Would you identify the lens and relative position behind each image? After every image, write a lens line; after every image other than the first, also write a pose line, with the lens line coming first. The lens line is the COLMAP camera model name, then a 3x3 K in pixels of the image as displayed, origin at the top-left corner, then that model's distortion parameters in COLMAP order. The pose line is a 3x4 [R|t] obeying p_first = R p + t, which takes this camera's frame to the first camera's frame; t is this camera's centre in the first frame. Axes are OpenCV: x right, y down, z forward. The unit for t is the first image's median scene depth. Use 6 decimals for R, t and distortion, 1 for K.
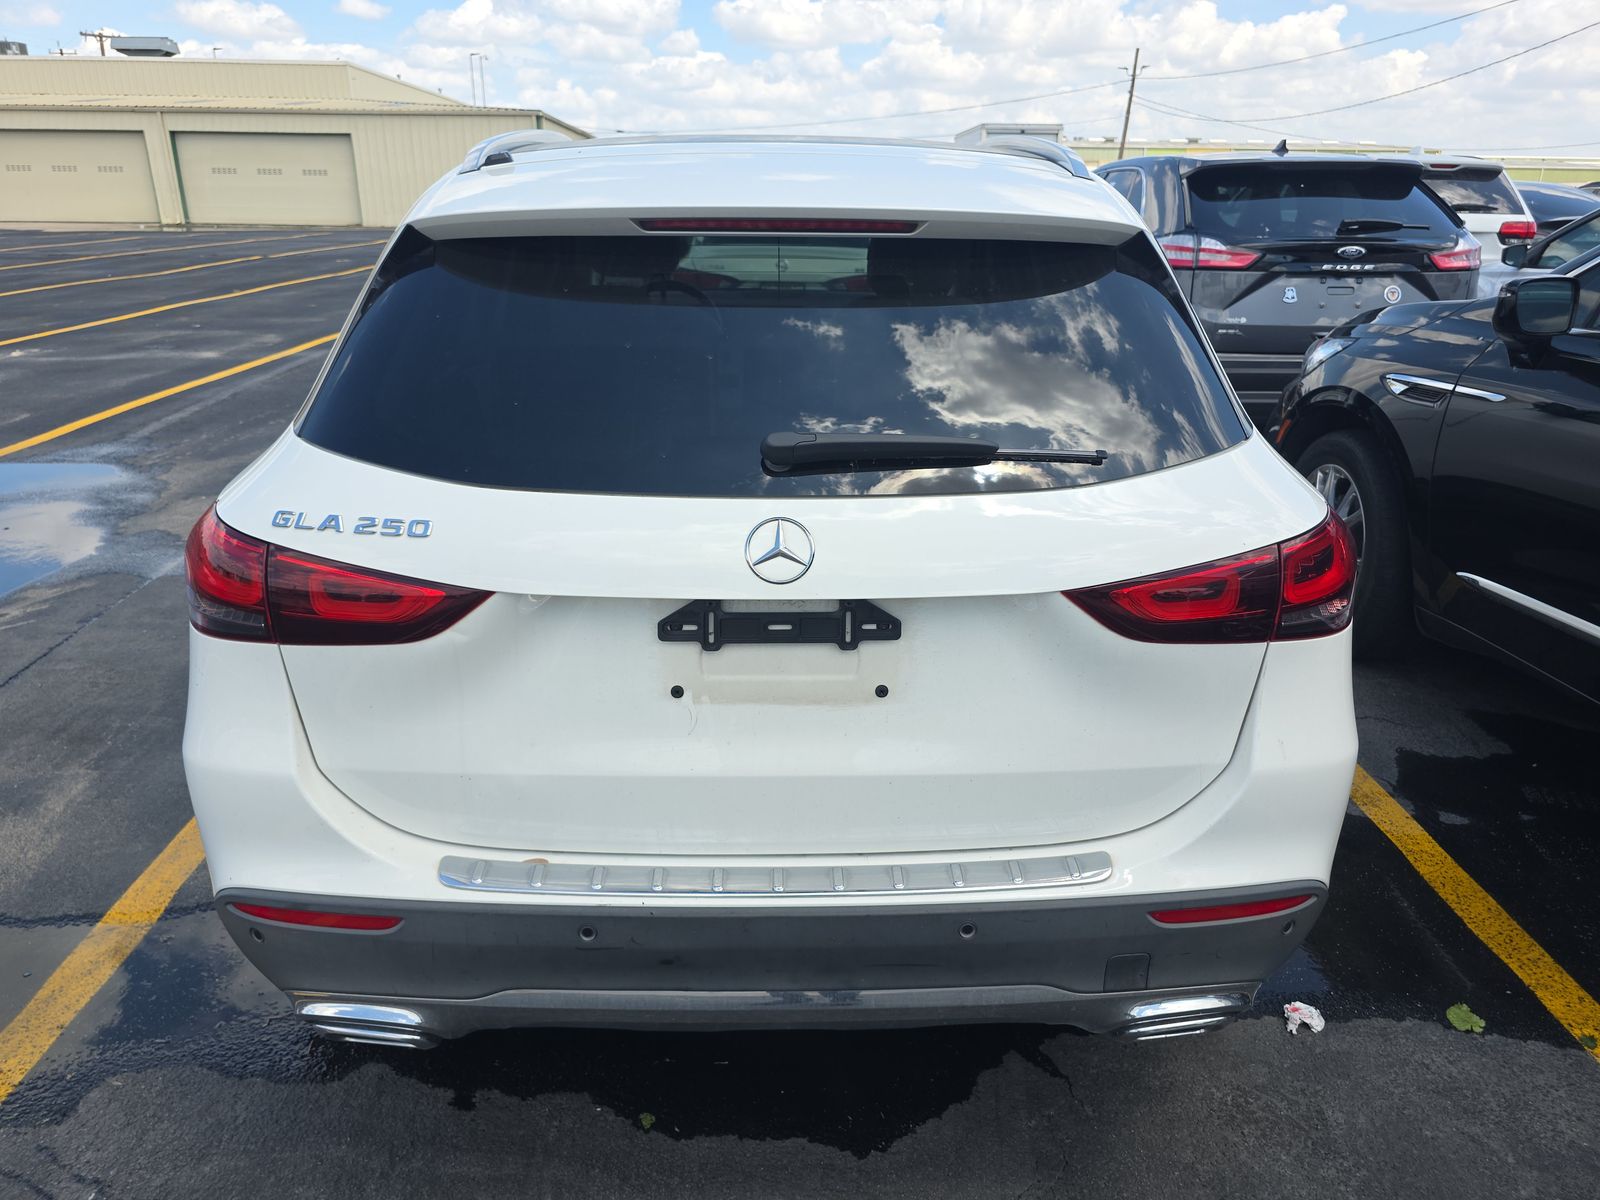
lens RADIAL K [[1197.1, 0, 815.9], [0, 1197.1, 602.7], [0, 0, 1]] dist [0.054299, -0.052223]
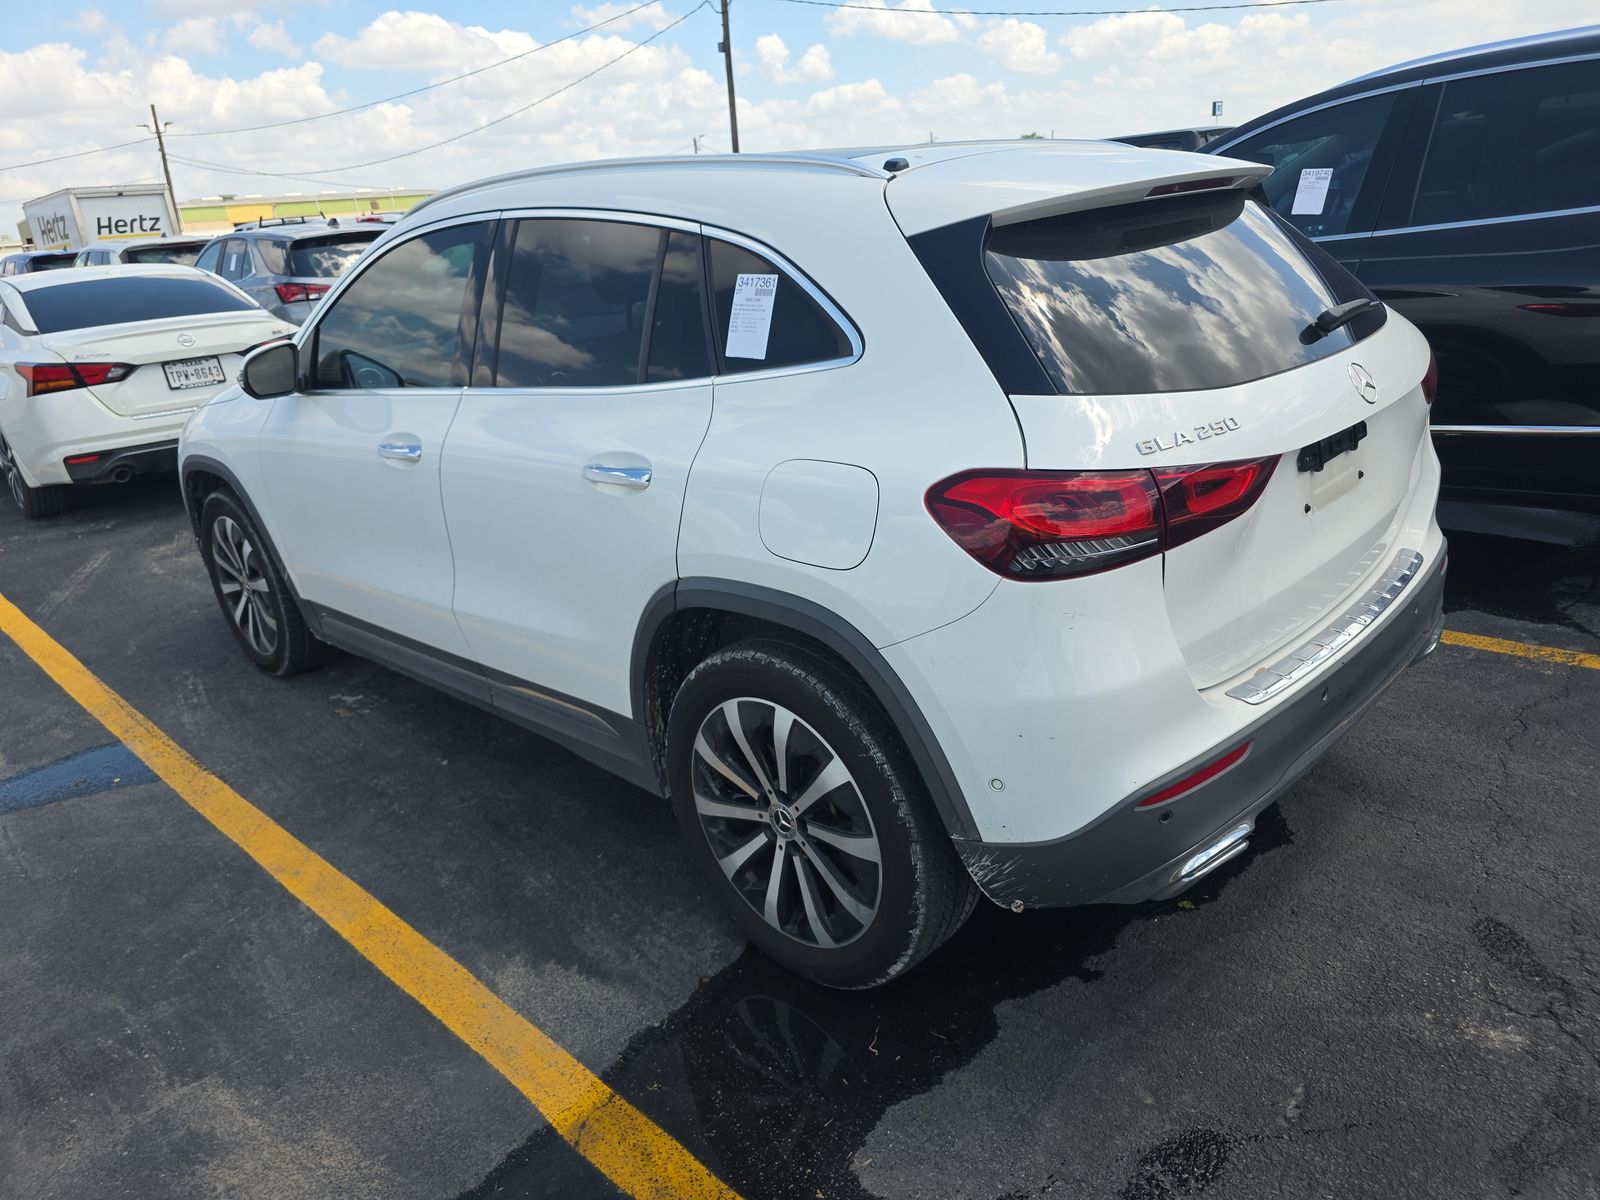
lens RADIAL K [[1197.1, 0, 815.9], [0, 1197.1, 602.7], [0, 0, 1]] dist [0.054299, -0.052223]
pose [[0.667614, -0.303446, 0.679861, -0.127270], [0.331451, 0.938823, 0.093550, -0.012228], [-0.666657, 0.162885, 0.727349, 0.032514]]
